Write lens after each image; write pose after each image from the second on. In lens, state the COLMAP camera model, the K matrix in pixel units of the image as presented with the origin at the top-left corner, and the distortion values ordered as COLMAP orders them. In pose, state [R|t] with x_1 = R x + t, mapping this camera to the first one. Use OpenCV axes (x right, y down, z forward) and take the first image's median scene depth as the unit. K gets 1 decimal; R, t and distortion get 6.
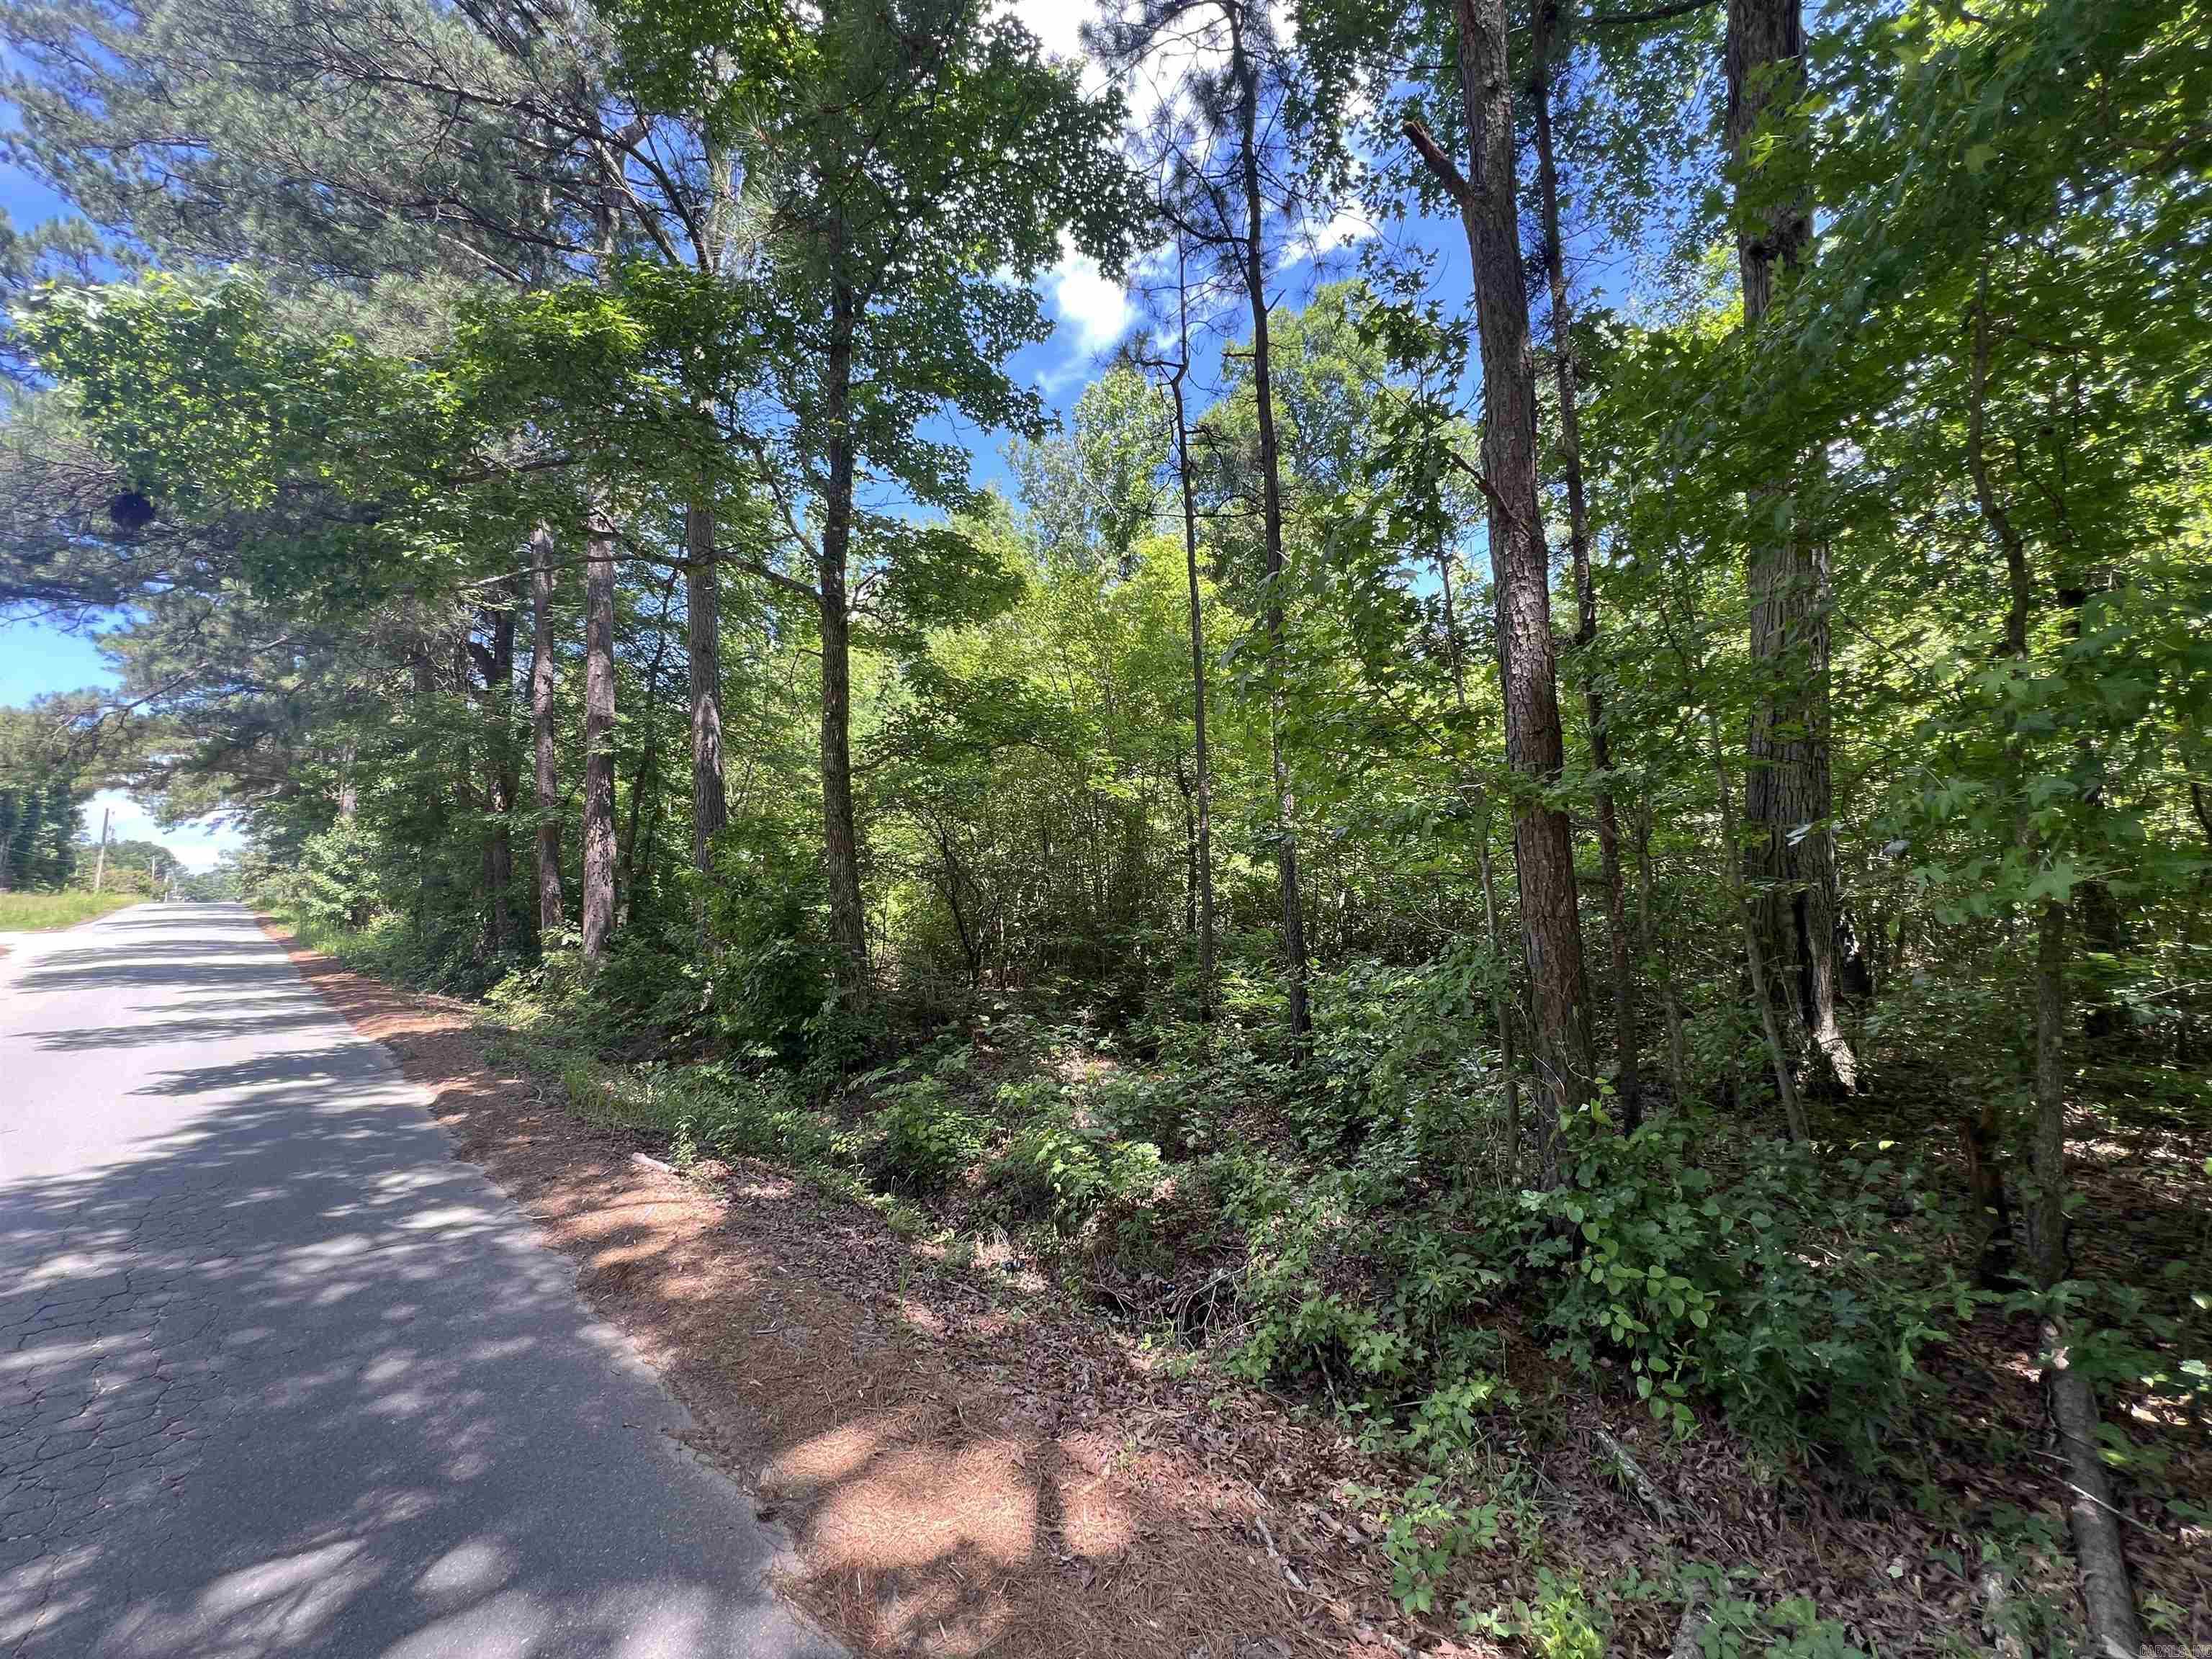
lens RADIAL K [[880.2, 0, 1102.1], [0, 880.2, 838.1], [0, 0, 1]] dist [-0.001683, 0.000558]
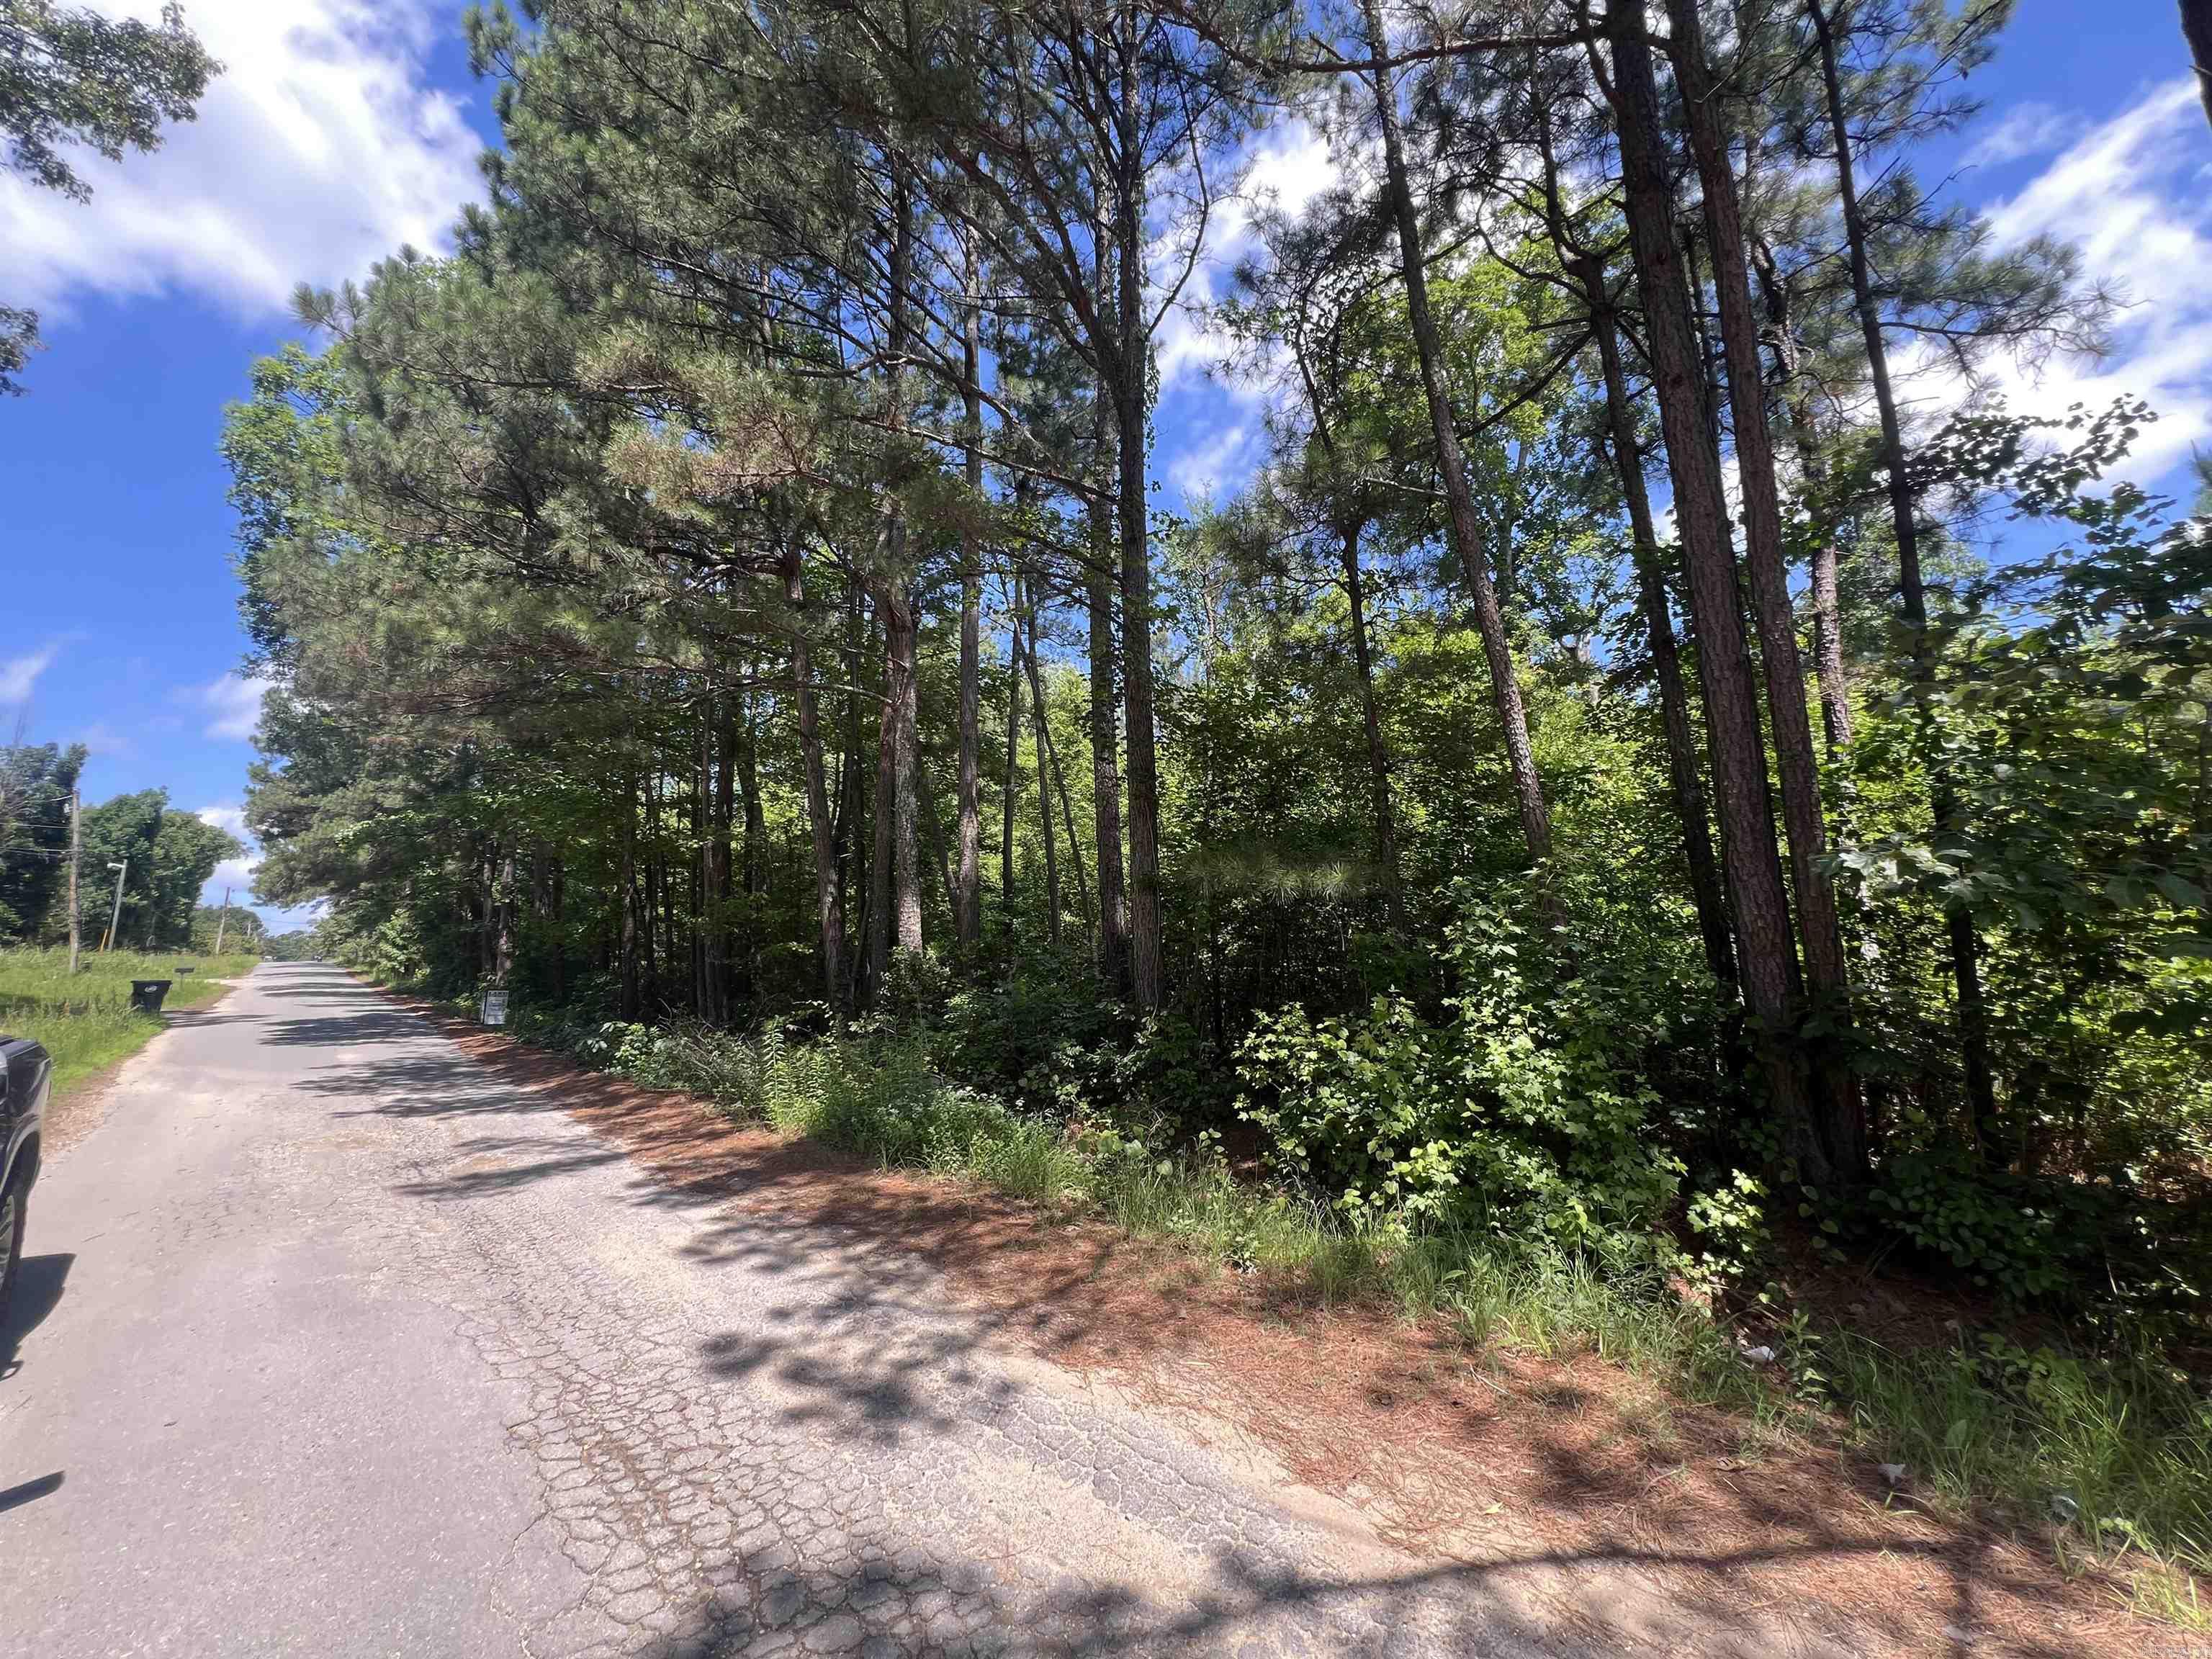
lens RADIAL K [[885.2, 0, 1054.8], [0, 885.2, 854.0], [0, 0, 1]] dist [-0.002813, 0.000510]
pose [[0.996996, -0.014308, -0.076126, 1.825215], [0.011158, 0.999070, -0.041639, -0.168404], [0.076651, 0.040664, 0.996228, -2.097065]]
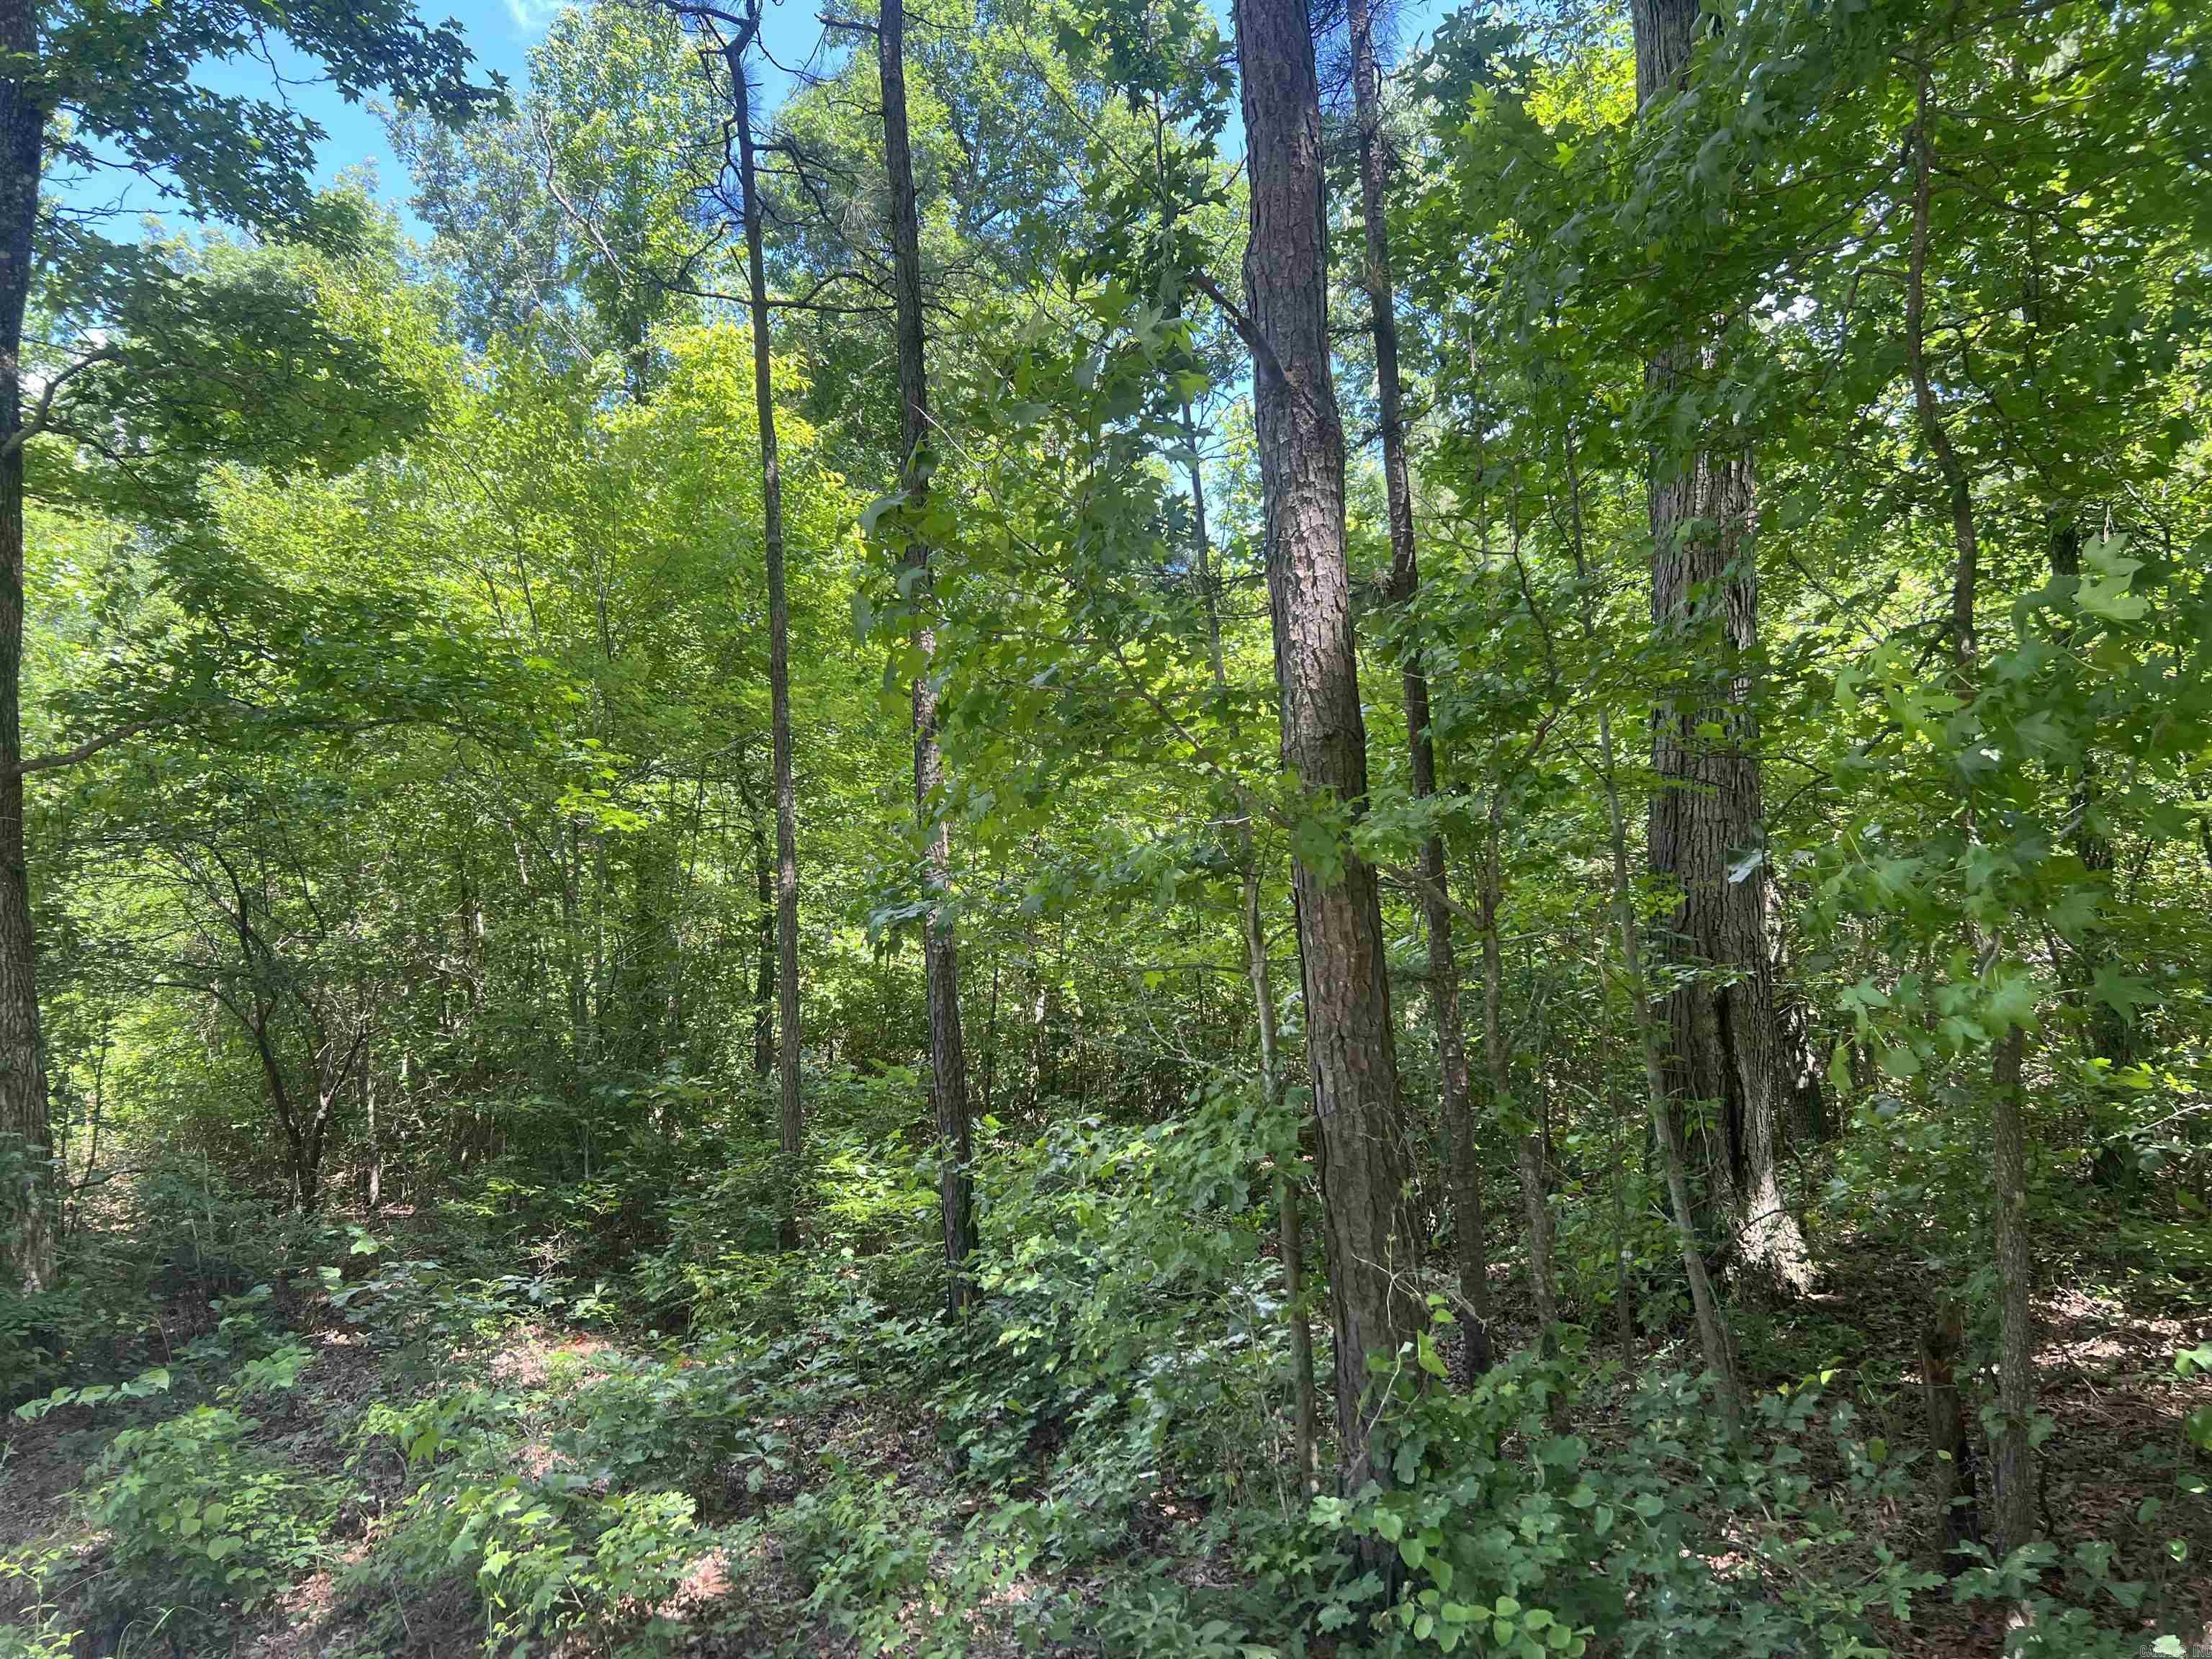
lens RADIAL K [[1662.5, 0, 1096.3], [0, 1662.5, 822.7], [0, 0, 1]] dist [0.044929, -0.040462]
pose [[0.956837, 0.006608, 0.290550, 0.000871], [0.005602, 0.999136, -0.041171, -0.005807], [-0.290571, 0.041022, 0.955974, -0.027615]]
